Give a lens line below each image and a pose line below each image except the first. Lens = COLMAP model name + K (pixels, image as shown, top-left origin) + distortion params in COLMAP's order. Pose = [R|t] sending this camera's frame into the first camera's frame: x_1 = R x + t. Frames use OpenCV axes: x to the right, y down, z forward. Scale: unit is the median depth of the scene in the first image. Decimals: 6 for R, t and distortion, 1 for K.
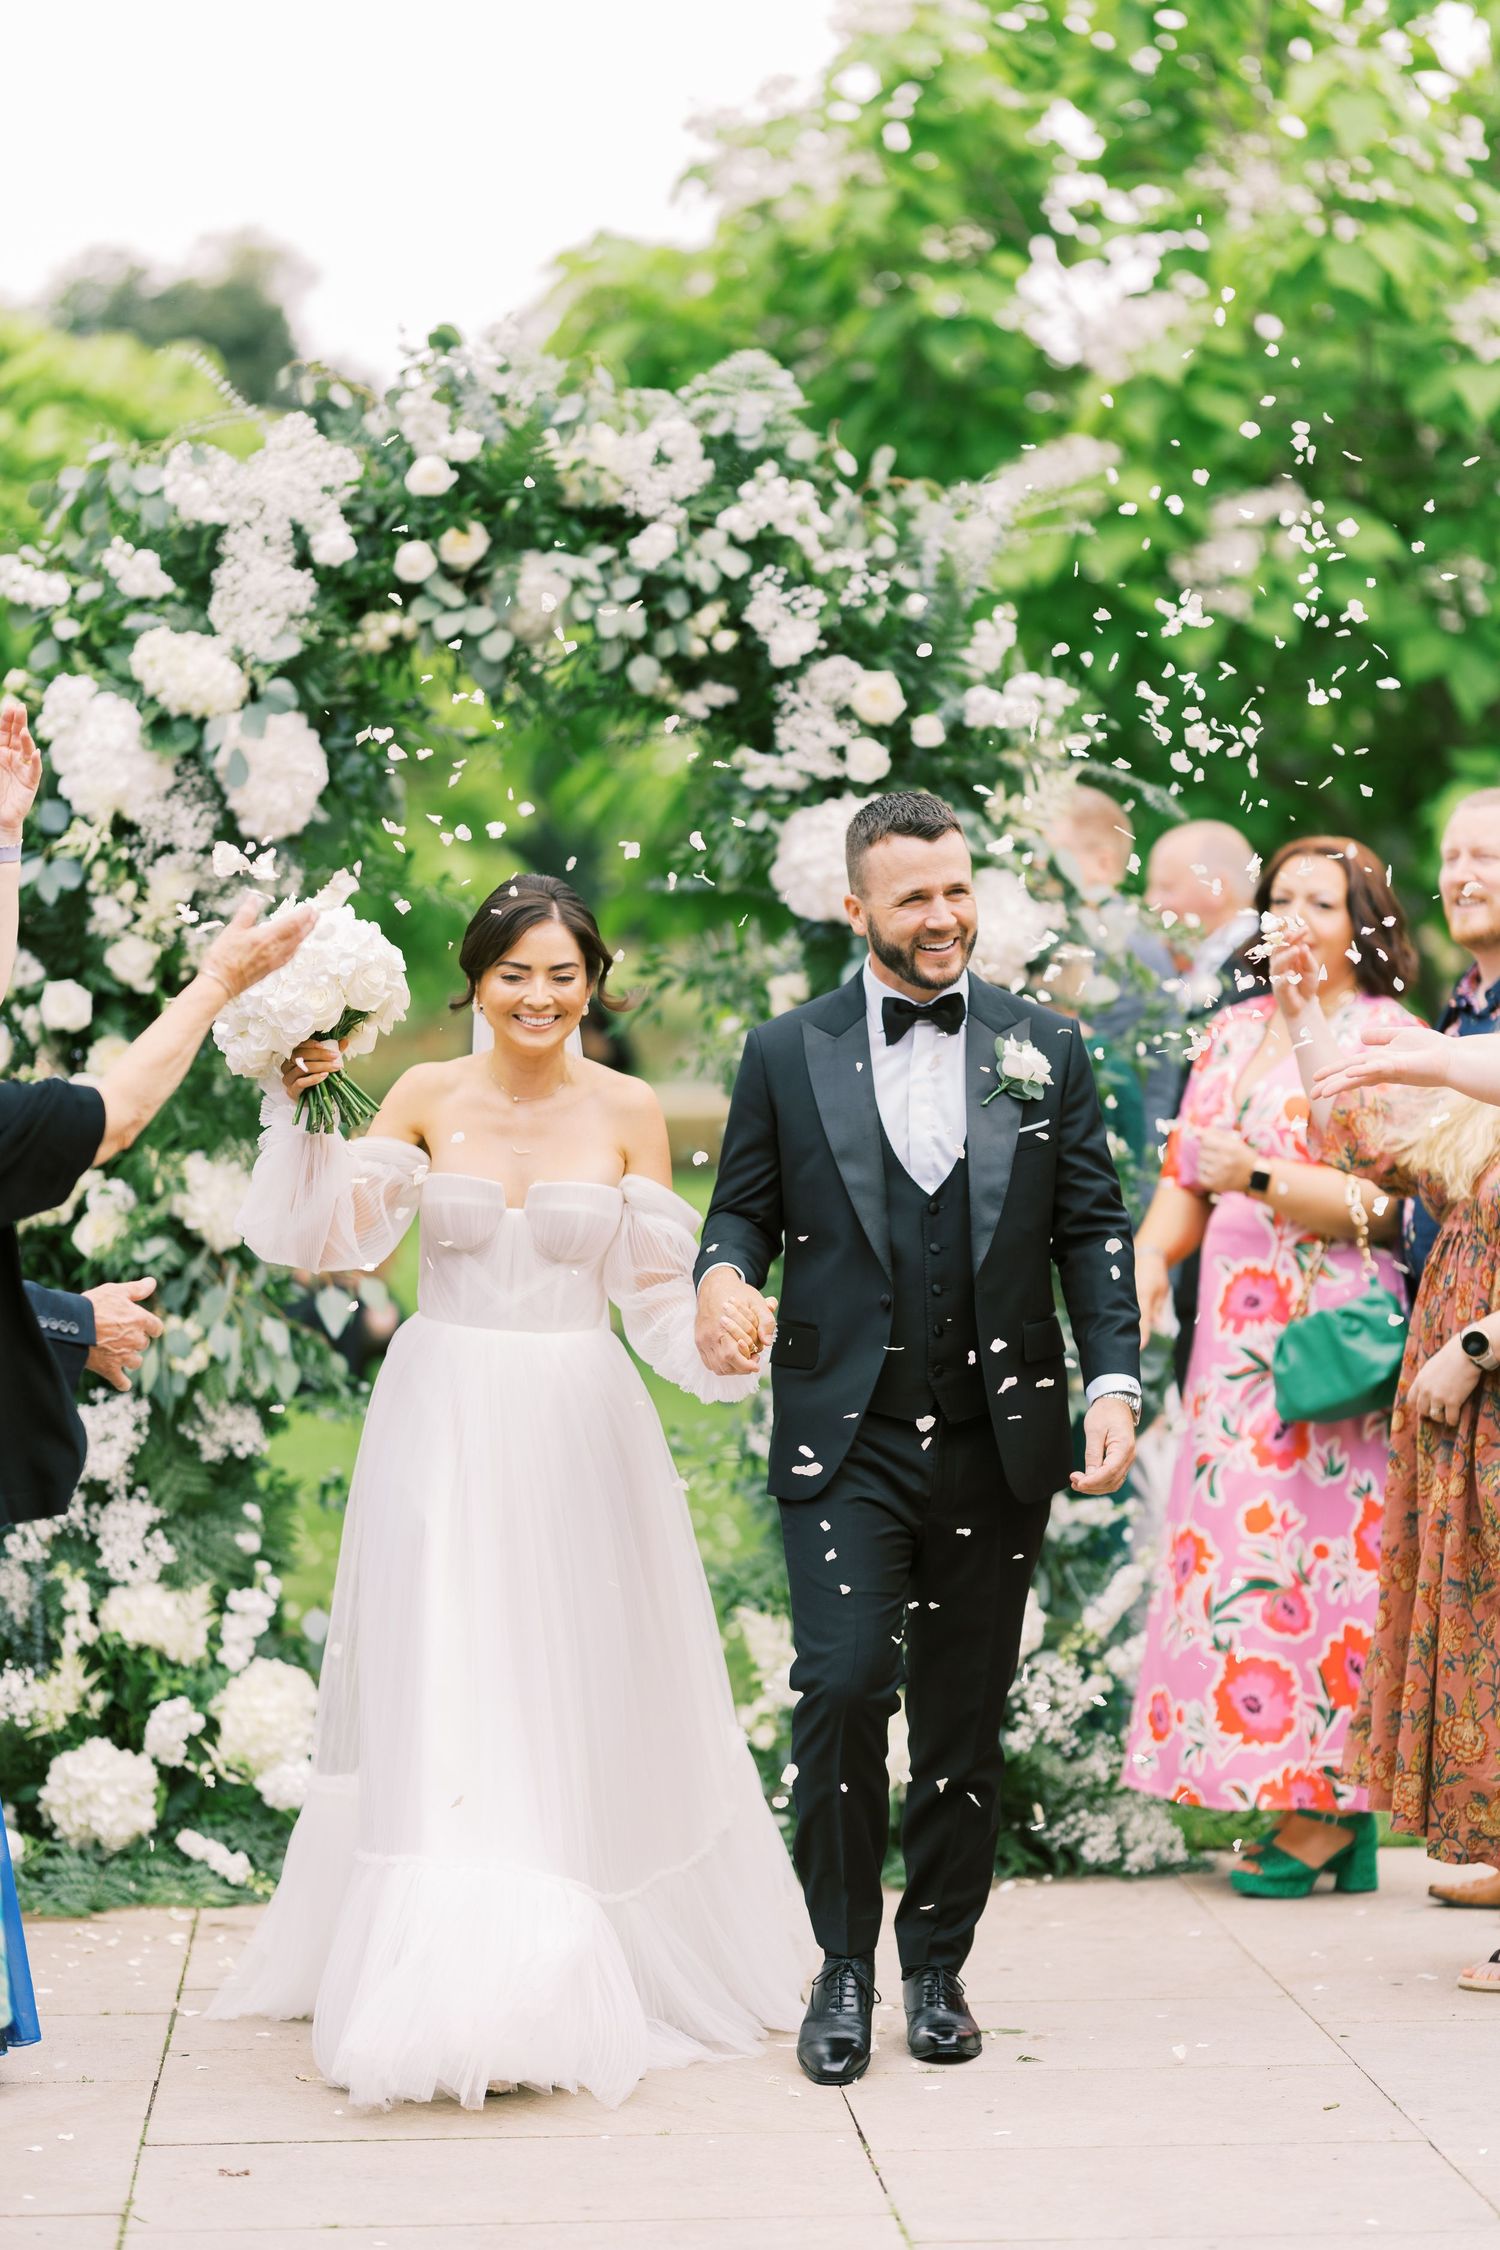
lens RADIAL K [[5520.9, 0, 750.0], [0, 5520.9, 1125.0], [0, 0, 1]] dist [-0.055938, 0.273228]
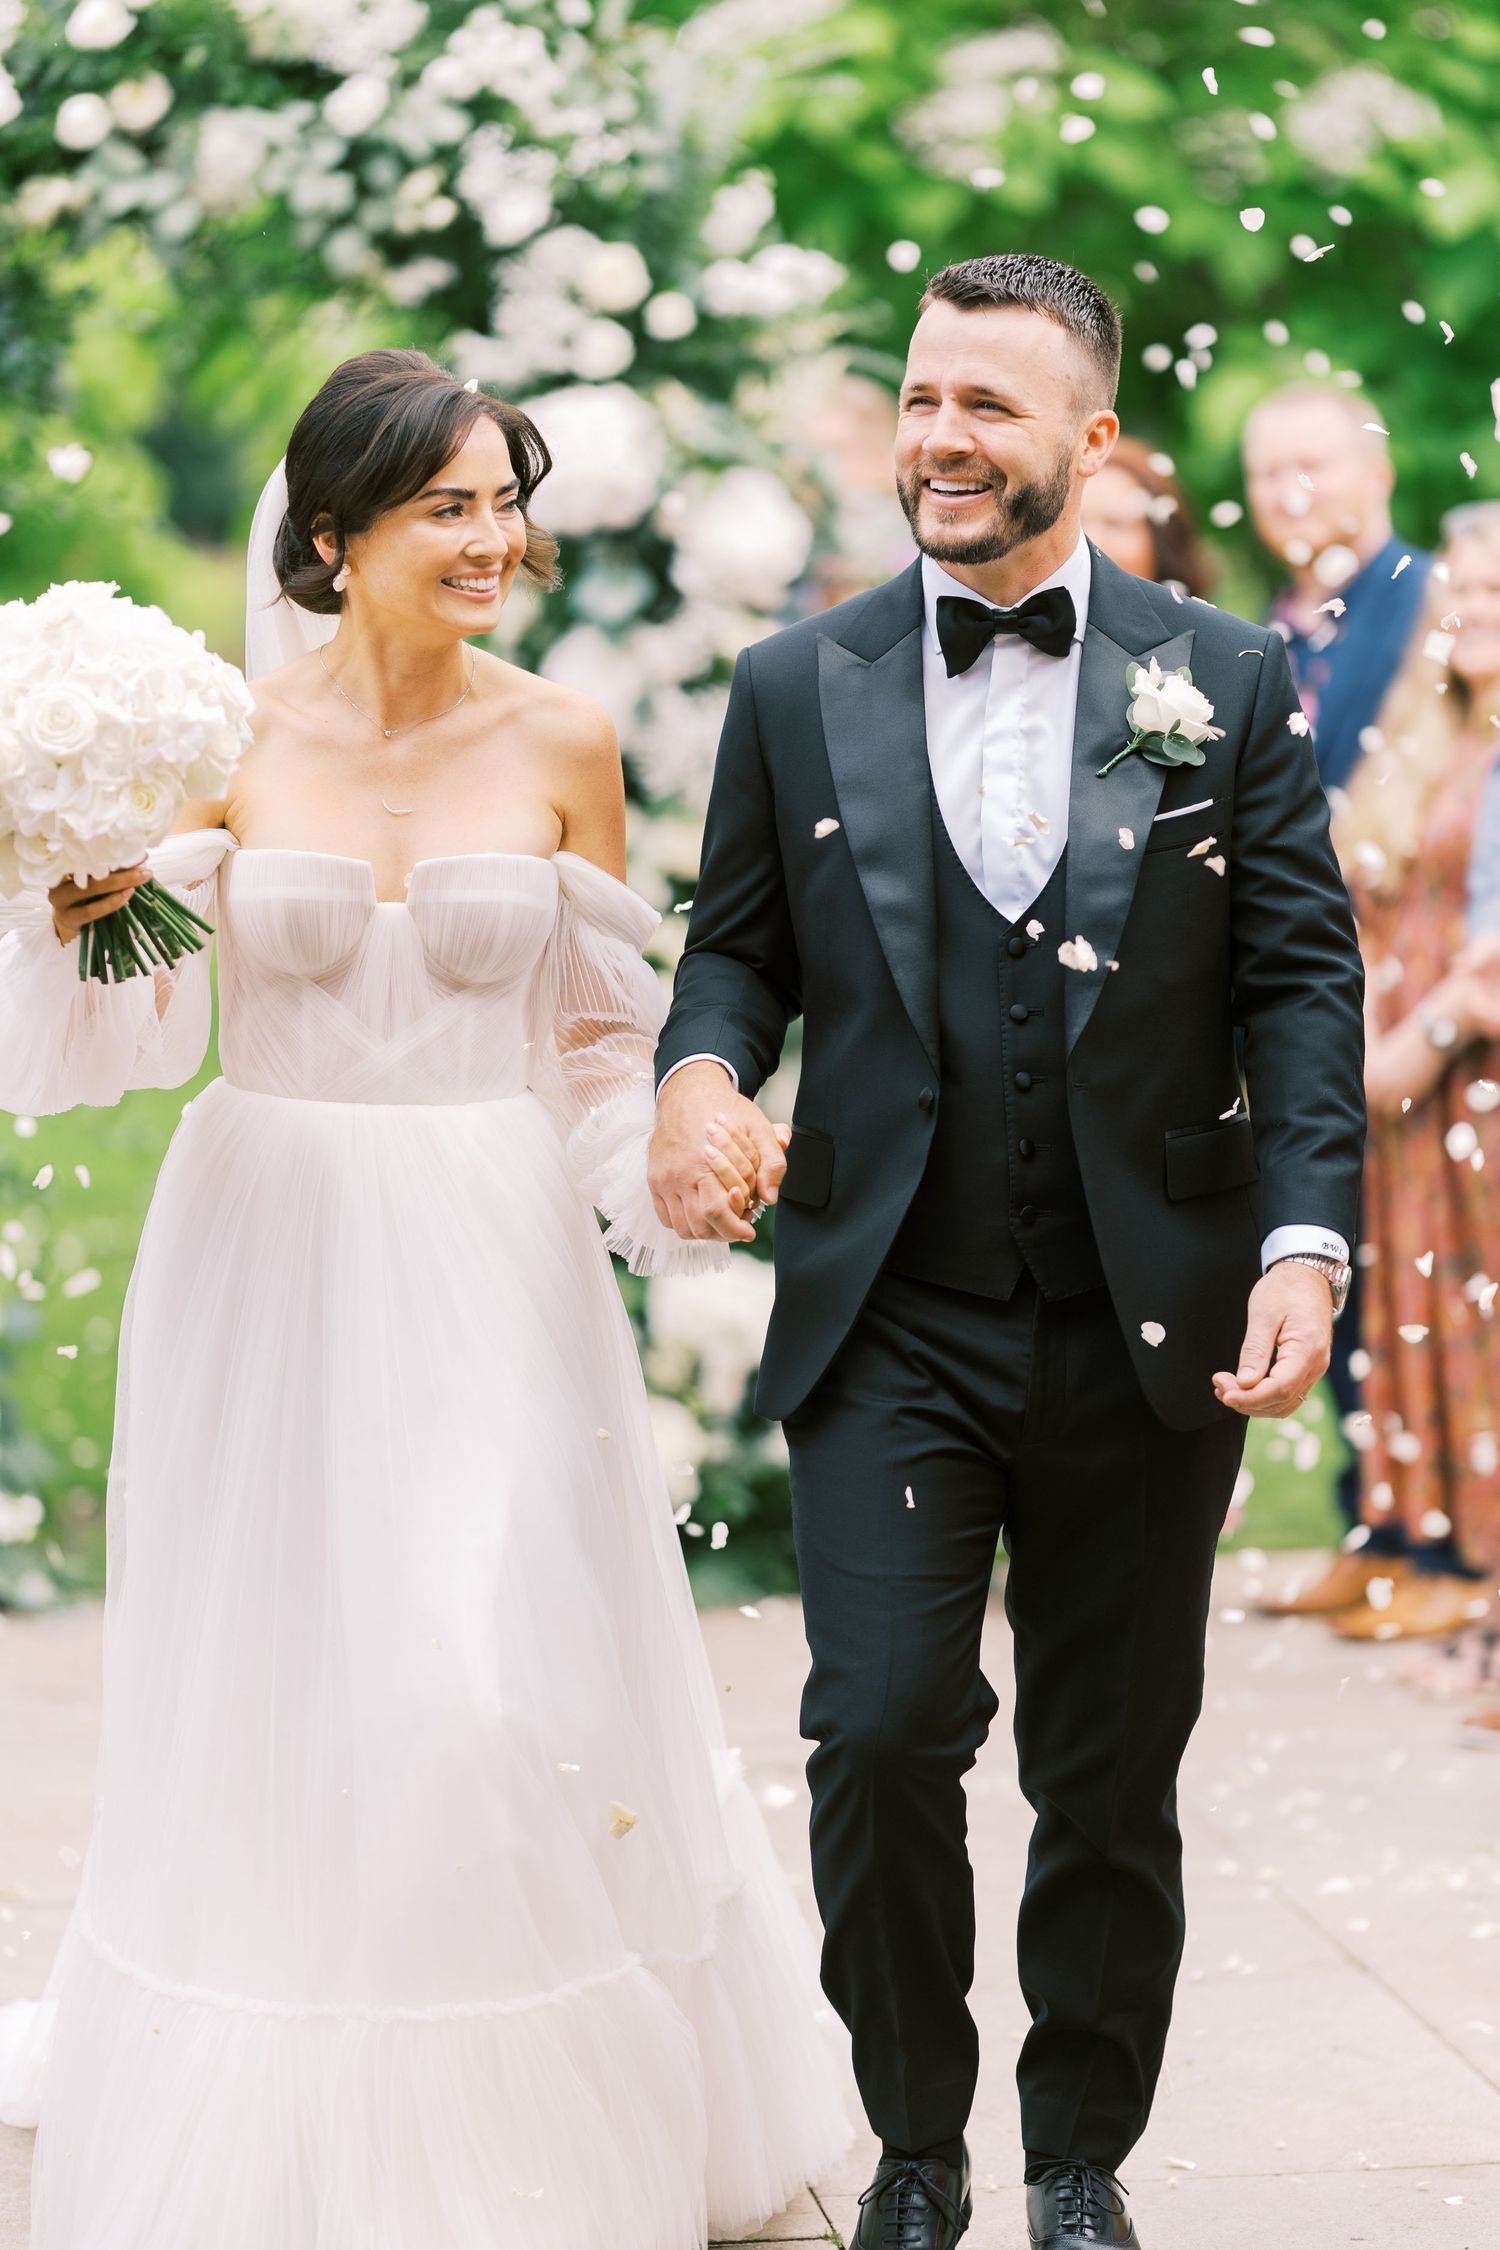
lens RADIAL K [[5520.9, 0, 750.0], [0, 5520.9, 1125.0], [0, 0, 1]] dist [-0.055938, 0.273228]
pose [[0.998132, -0.011702, 0.059965, -0.009587], [0.007635, 0.997682, 0.067613, -0.001905], [-0.060618, -0.067029, 0.995908, 0.114192]]
